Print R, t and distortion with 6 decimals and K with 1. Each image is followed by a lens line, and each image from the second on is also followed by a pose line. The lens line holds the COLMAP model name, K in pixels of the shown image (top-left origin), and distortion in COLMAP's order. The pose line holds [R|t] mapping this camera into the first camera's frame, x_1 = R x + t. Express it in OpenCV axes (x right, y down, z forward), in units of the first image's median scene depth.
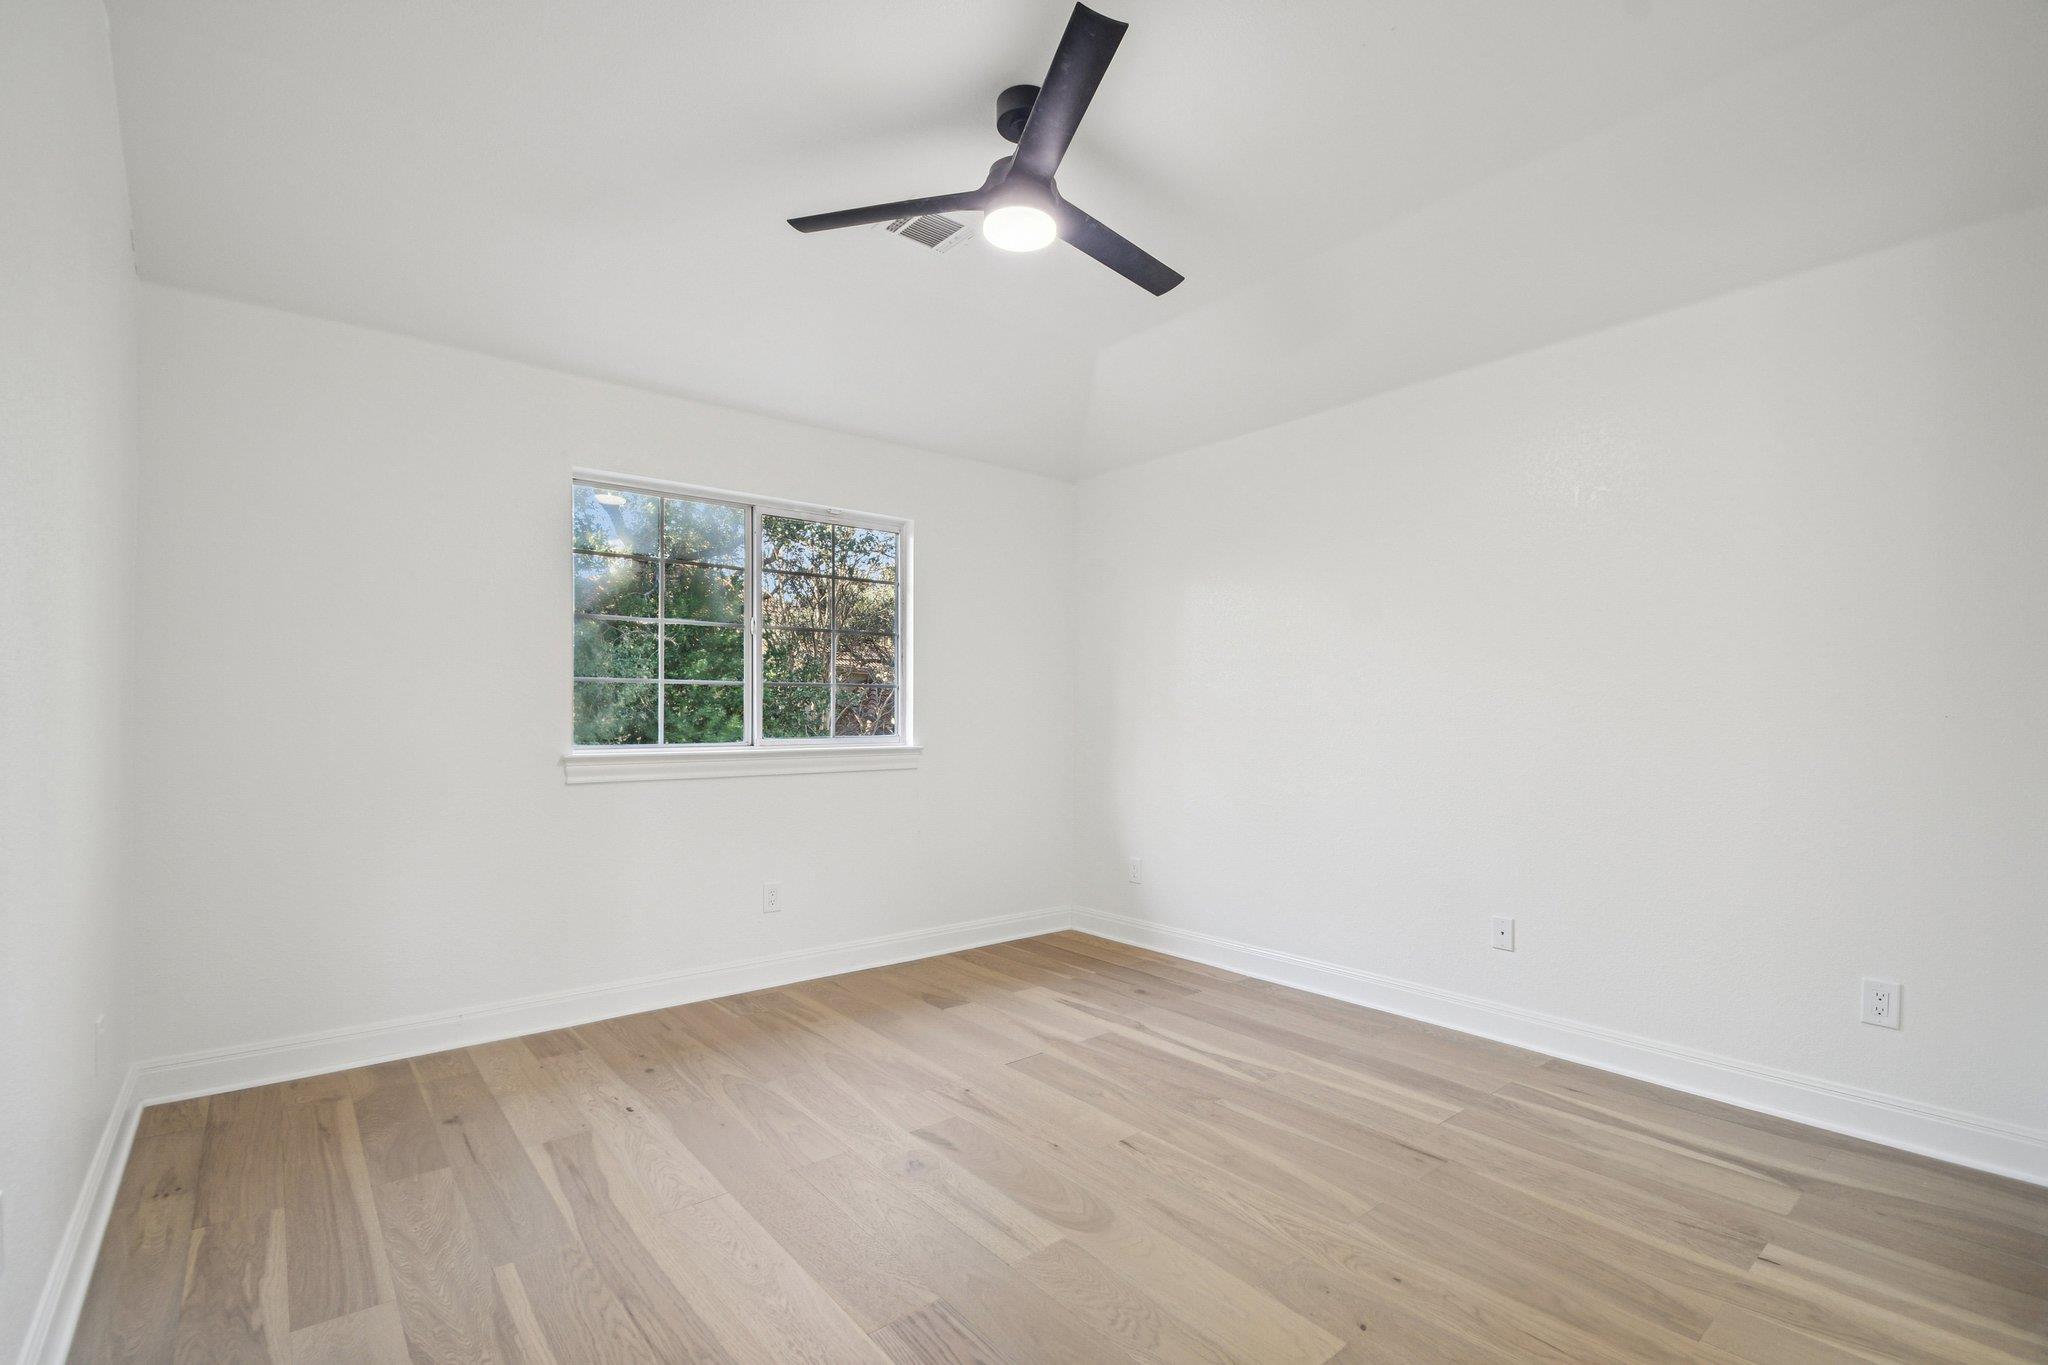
lens RADIAL K [[900.8, 0, 1020.7], [0, 900.8, 731.2], [0, 0, 1]] dist [0.001341, -0.011161]
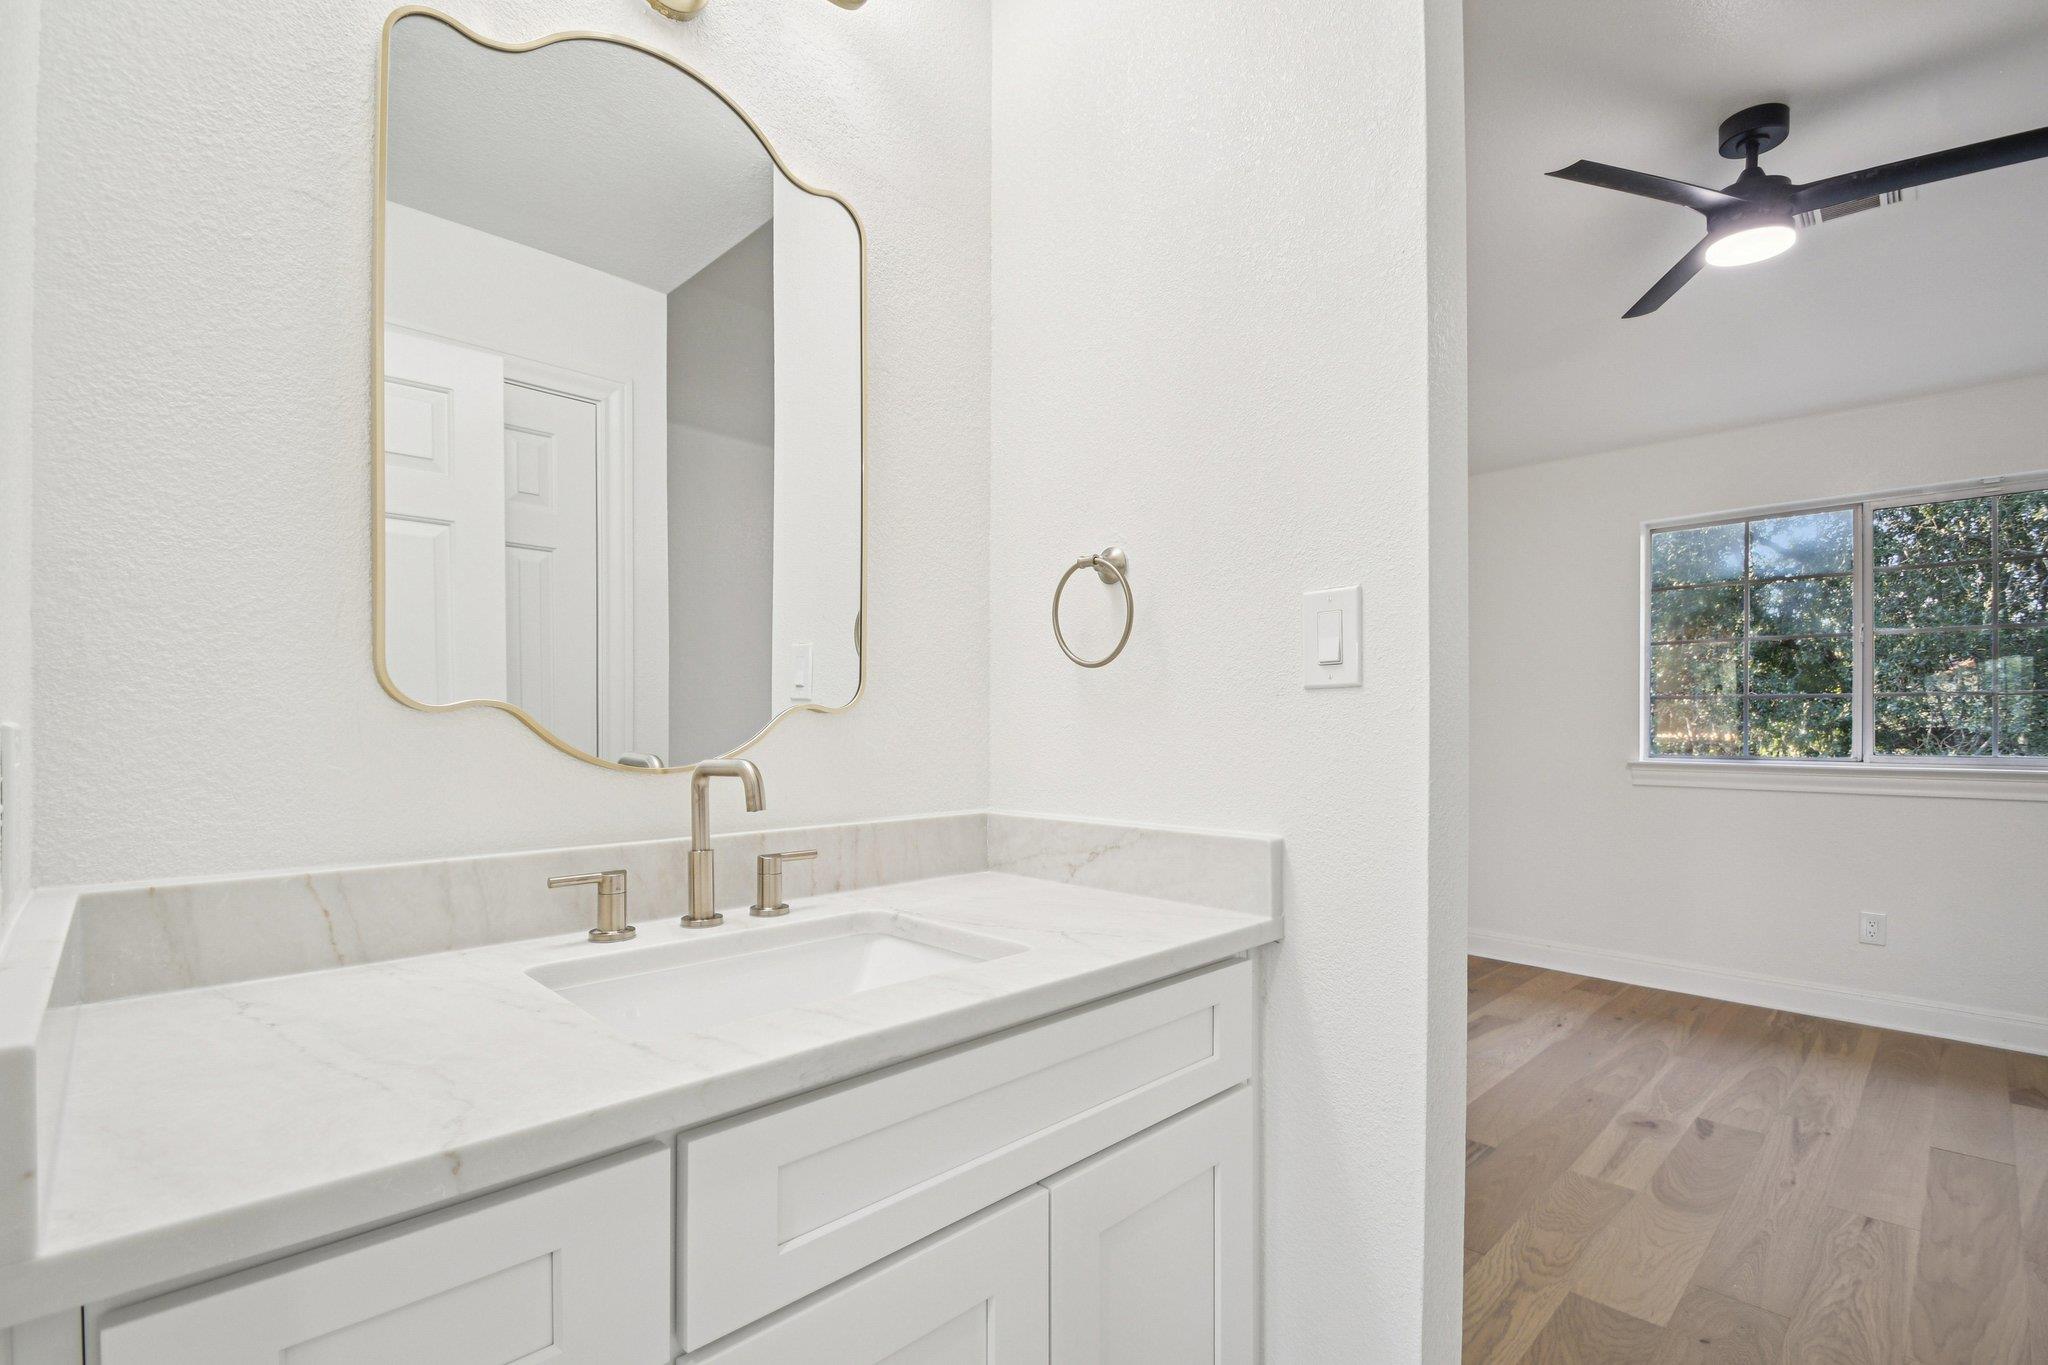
lens RADIAL K [[900.8, 0, 1020.7], [0, 900.8, 731.2], [0, 0, 1]] dist [0.001341, -0.011161]
pose [[0.064898, -0.001156, -0.997891, 0.755147], [-0.020195, 0.999793, -0.002472, 0.005626], [0.997688, 0.020313, 0.064861, 0.101258]]
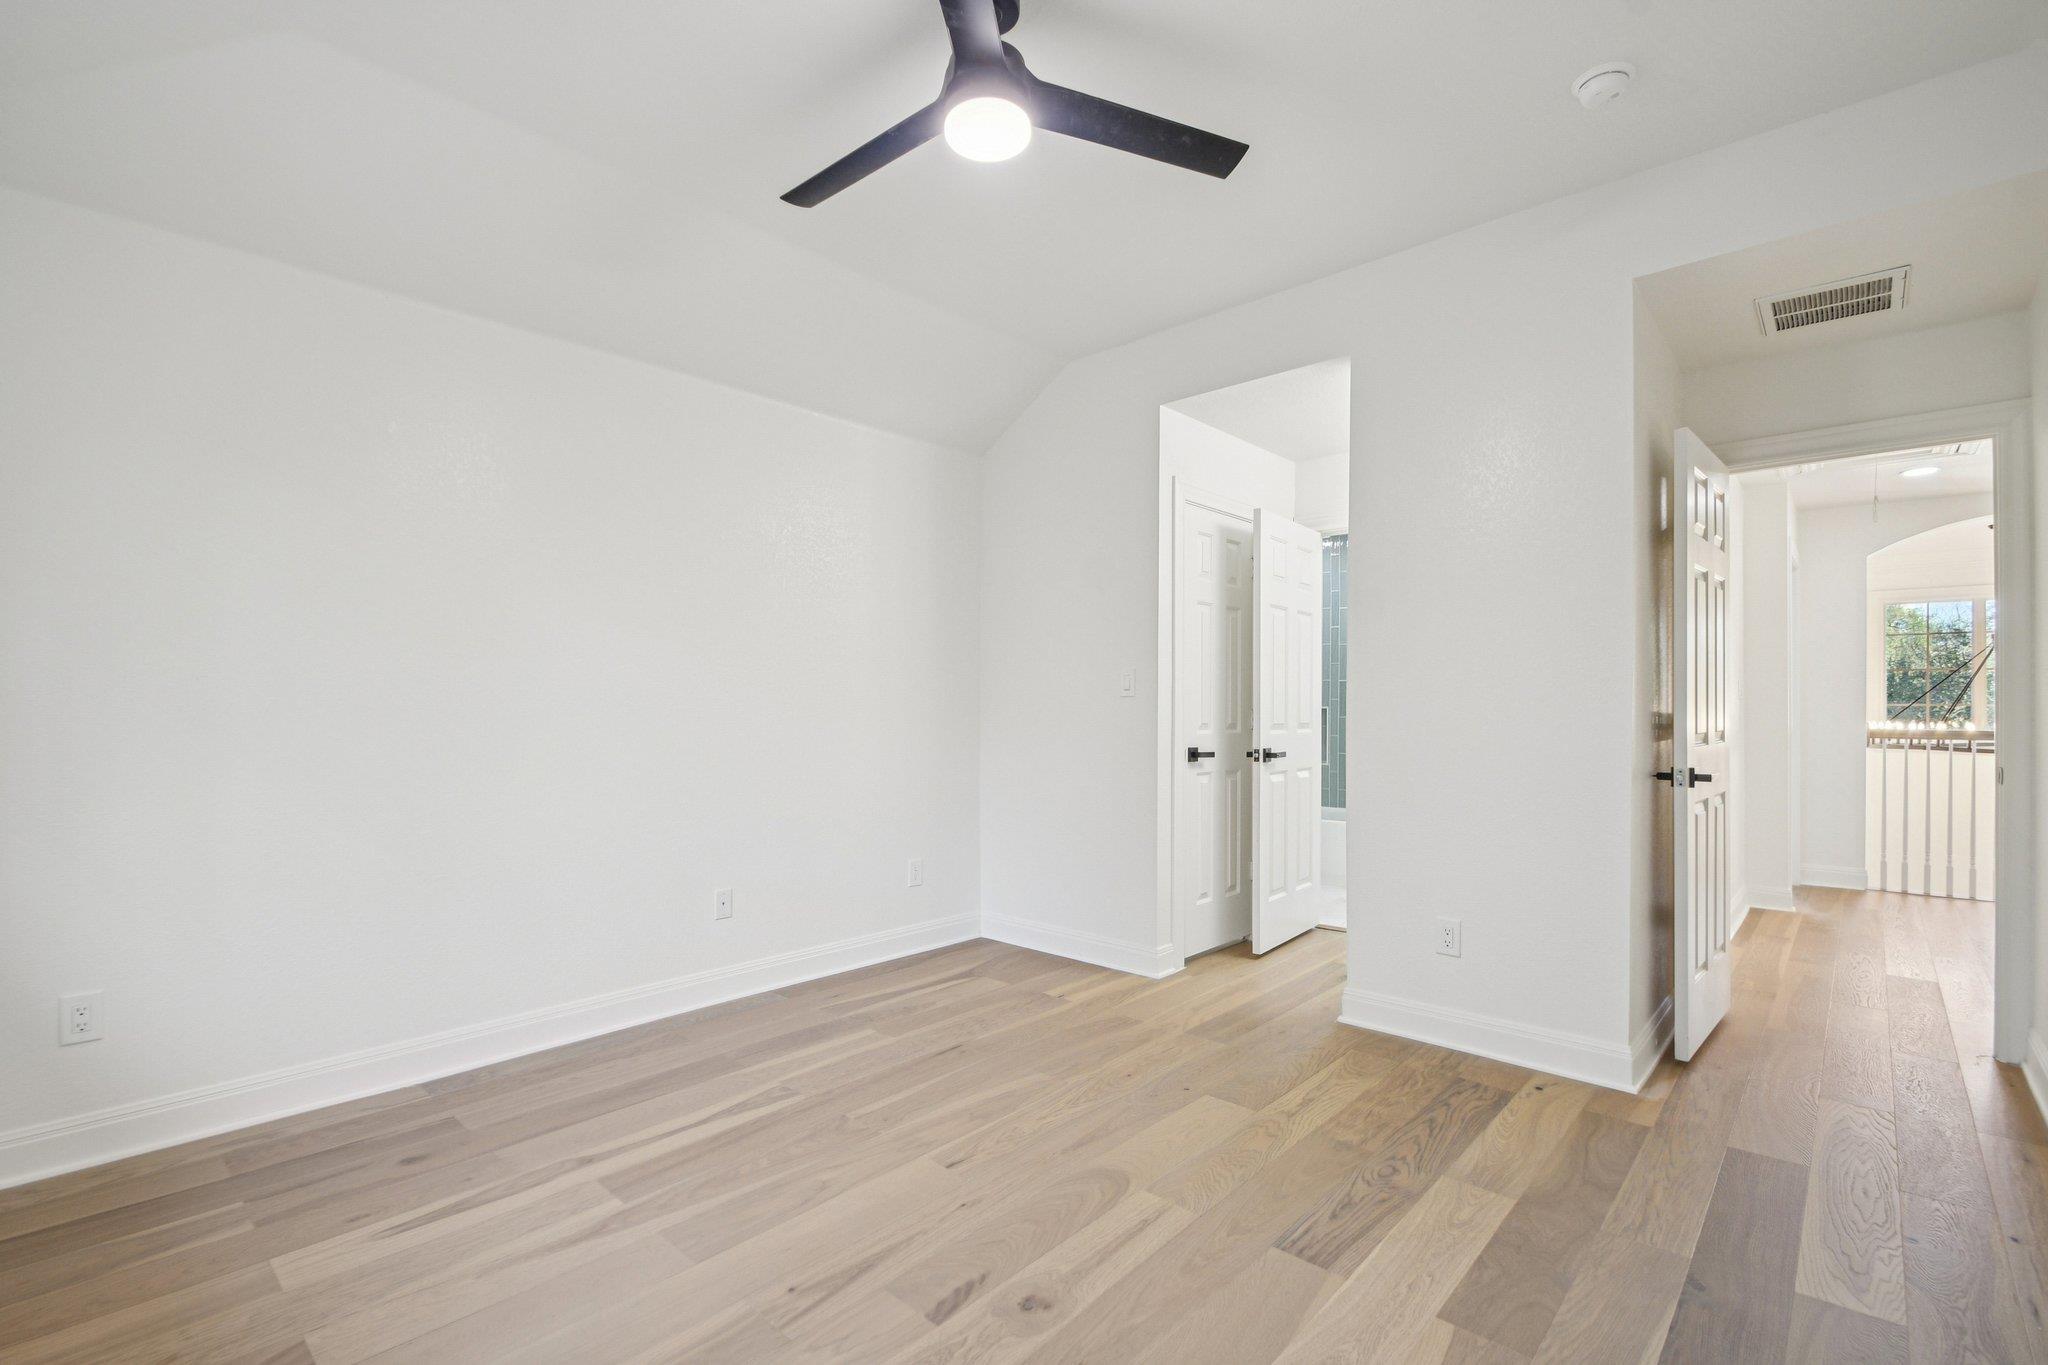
lens RADIAL K [[911.2, 0, 1021.4], [0, 911.2, 709.2], [0, 0, 1]] dist [0.001644, -0.012359]
pose [[-0.139165, -0.001673, 0.990268, -0.673201], [0.018725, 0.999815, 0.004320, -0.009706], [-0.990092, 0.019144, -0.139108, 0.867195]]
